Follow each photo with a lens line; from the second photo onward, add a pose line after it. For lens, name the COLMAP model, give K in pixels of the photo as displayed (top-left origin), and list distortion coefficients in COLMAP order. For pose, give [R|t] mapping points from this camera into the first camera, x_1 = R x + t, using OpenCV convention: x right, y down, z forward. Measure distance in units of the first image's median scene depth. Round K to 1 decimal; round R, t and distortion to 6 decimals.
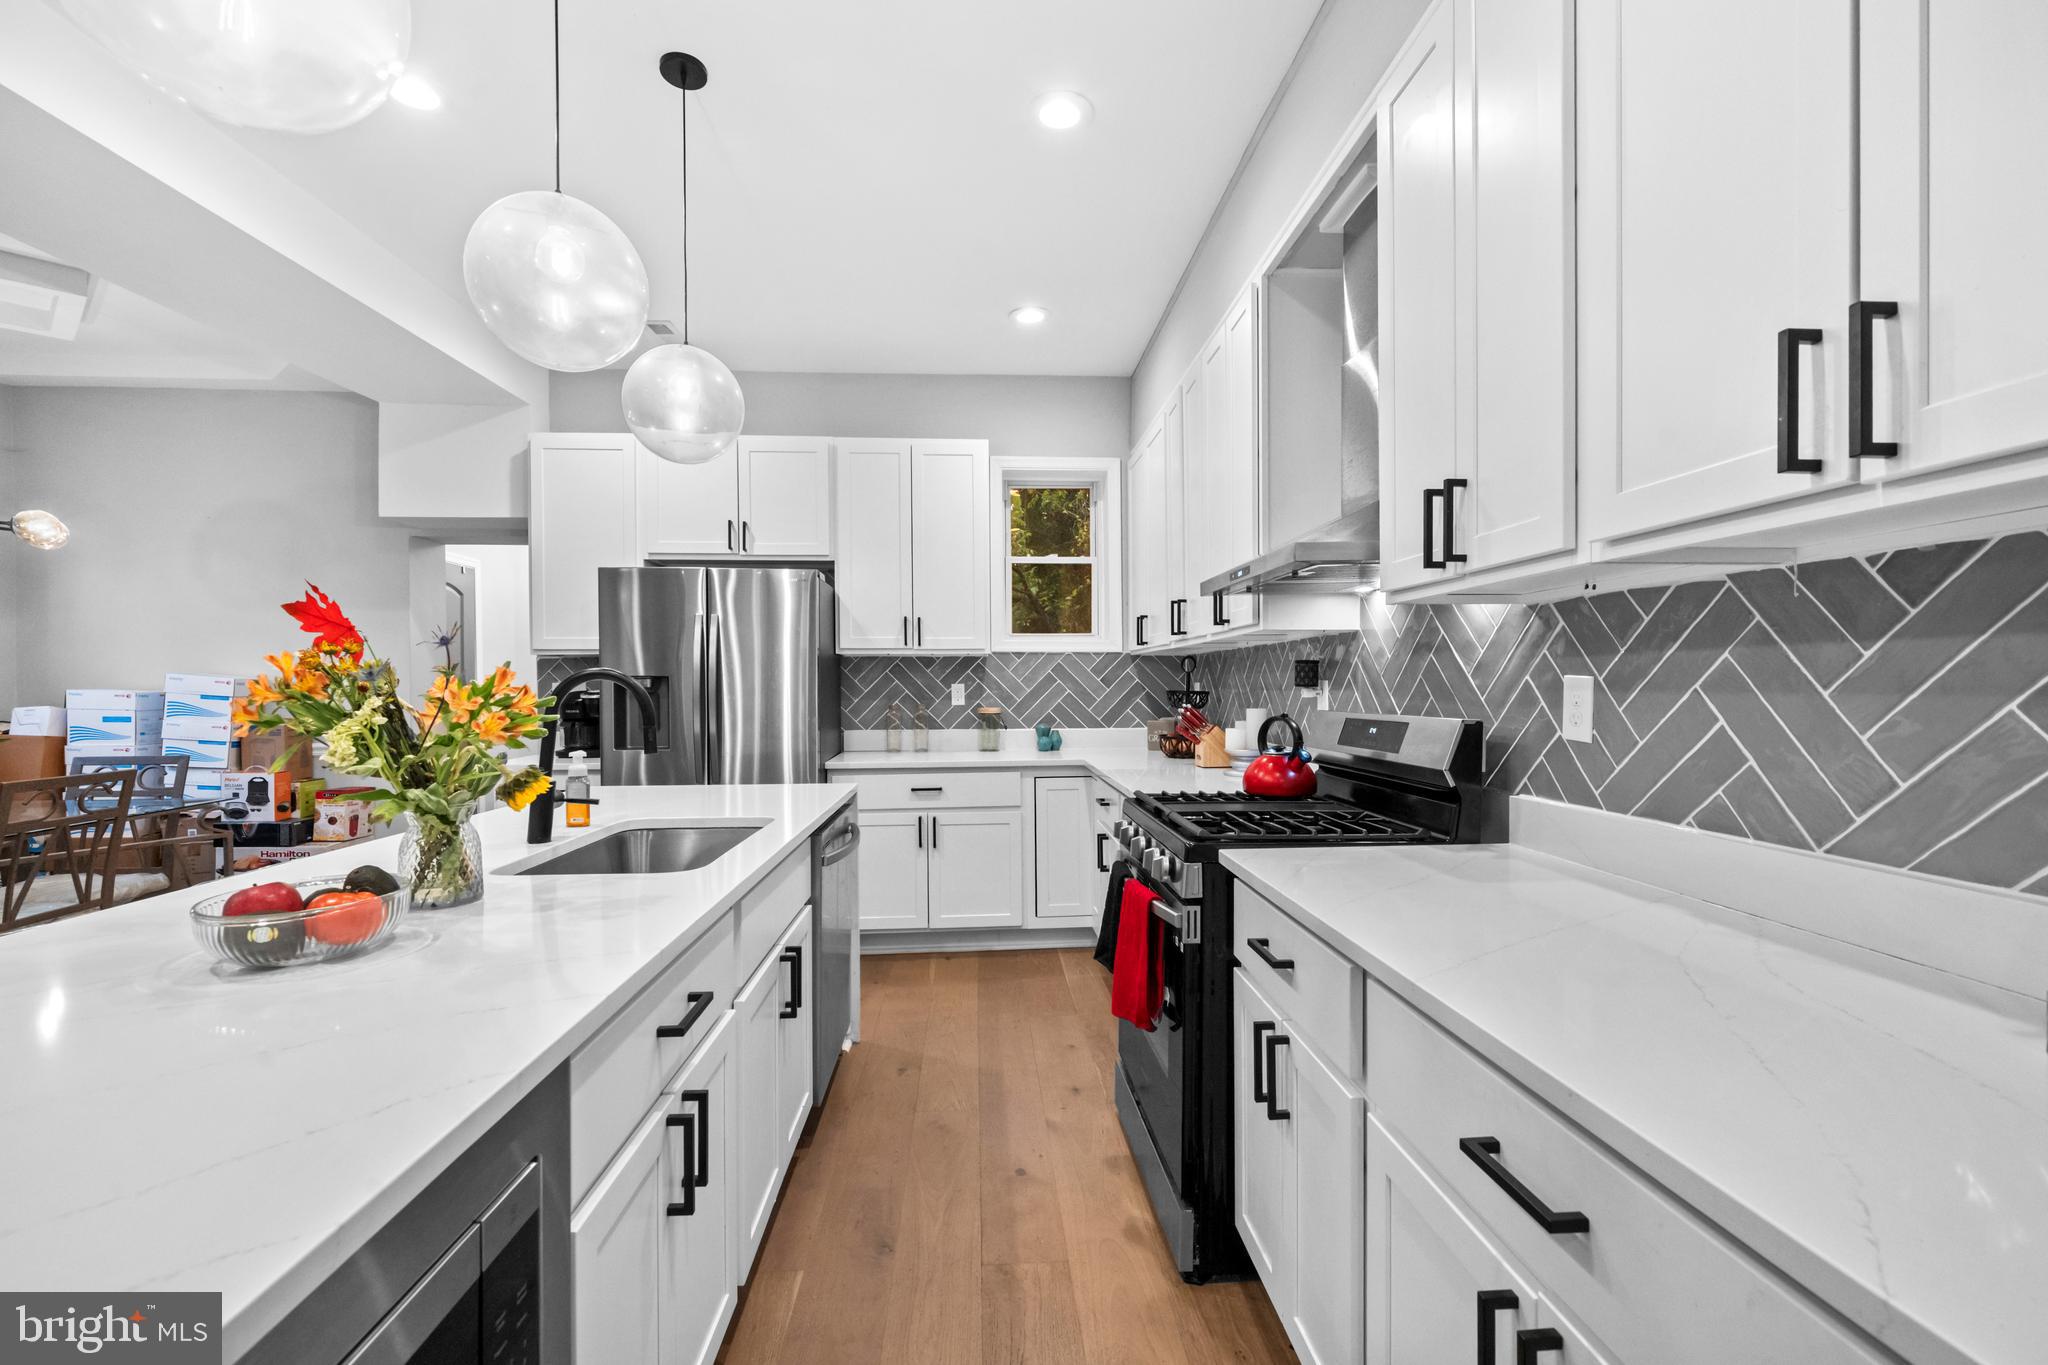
lens RADIAL K [[871.8, 0, 1024.0], [0, 871.8, 682.5], [0, 0, 1]] dist [-0.000530, -0.000012]
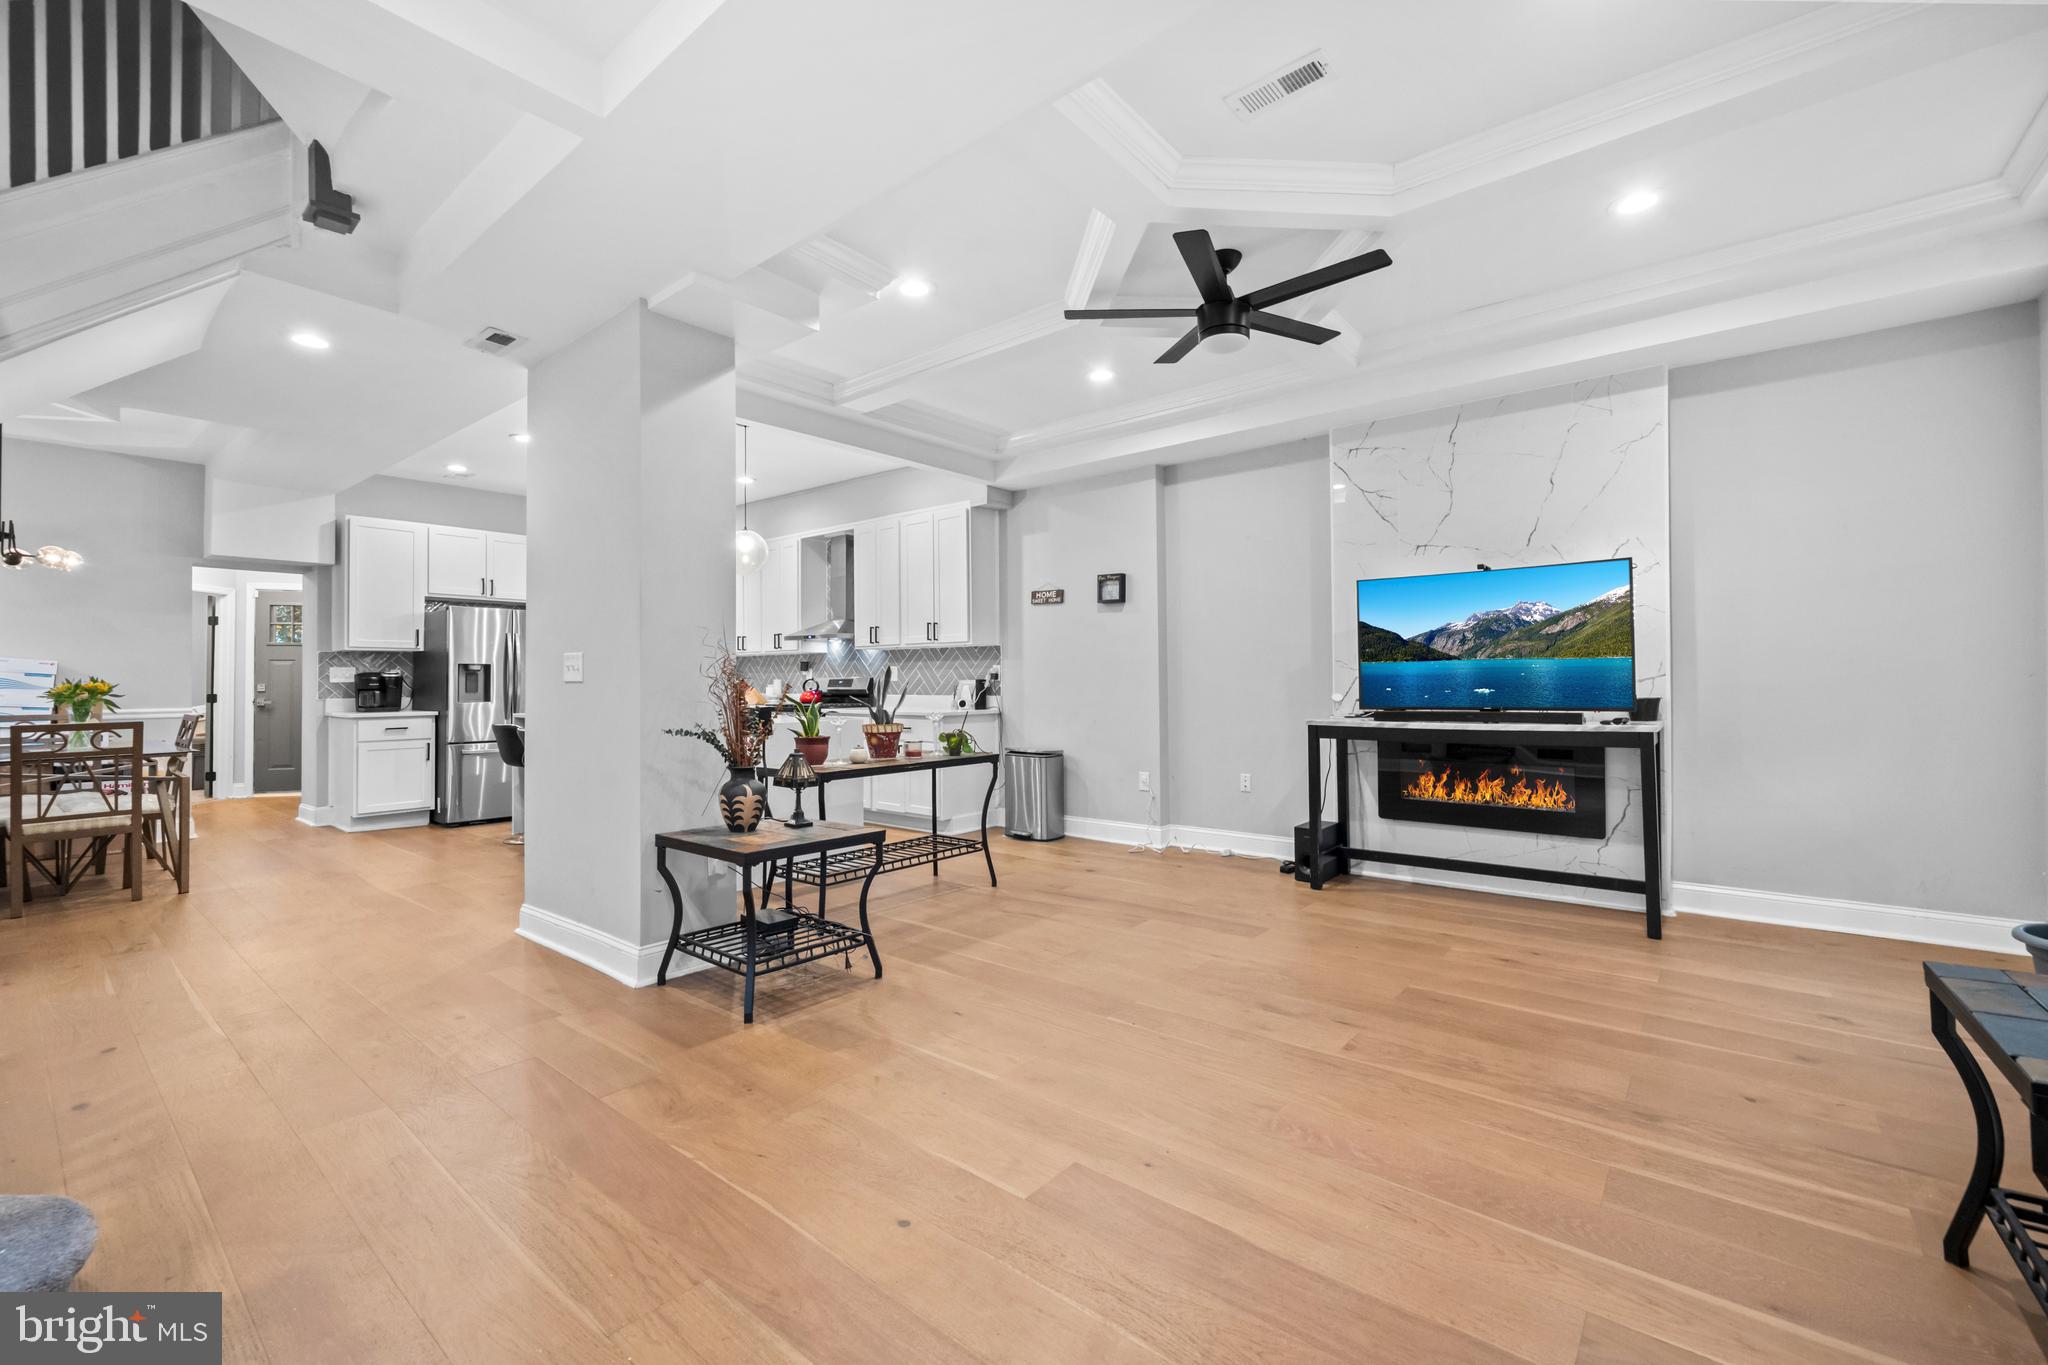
lens RADIAL K [[843.9, 0, 1024.0], [0, 843.9, 682.5], [0, 0, 1]] dist [-0.000034, -0.000013]
pose [[0.680288, -0.000346, 0.732945, -1.661321], [0.001465, 0.999999, -0.000887, 0.062627], [-0.732944, 0.001677, 0.680287, -1.944097]]
